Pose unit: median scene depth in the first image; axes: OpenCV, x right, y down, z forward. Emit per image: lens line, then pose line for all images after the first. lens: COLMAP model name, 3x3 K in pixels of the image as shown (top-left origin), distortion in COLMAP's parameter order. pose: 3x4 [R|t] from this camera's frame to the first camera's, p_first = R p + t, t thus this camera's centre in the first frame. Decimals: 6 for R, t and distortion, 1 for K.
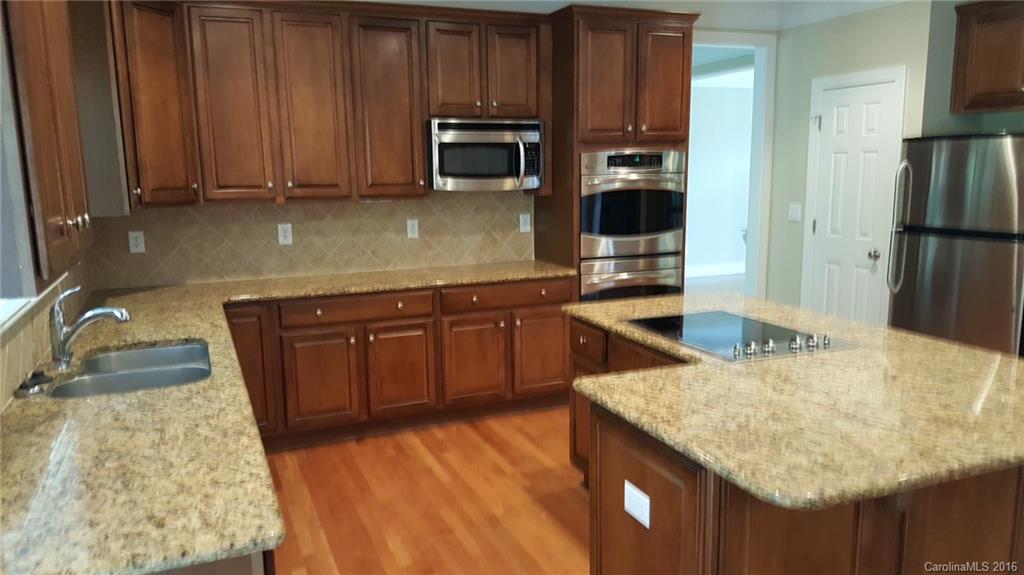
lens RADIAL K [[760.3, 0, 512.0], [0, 760.3, 287.5], [0, 0, 1]] dist [0.044316, -0.001311]
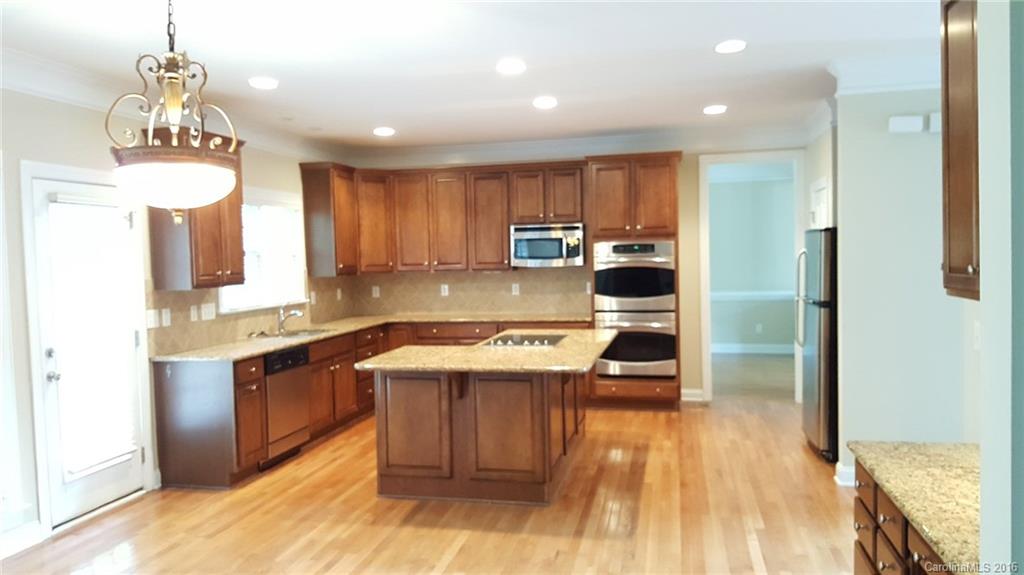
lens RADIAL K [[814.2, 0, 512.0], [0, 814.2, 287.5], [0, 0, 1]] dist [0.001422, 0.000285]
pose [[0.825993, 0.023100, -0.563206, 0.897321], [-0.076538, 0.994503, -0.071460, 0.047739], [0.558459, 0.102132, 0.823221, -0.481188]]
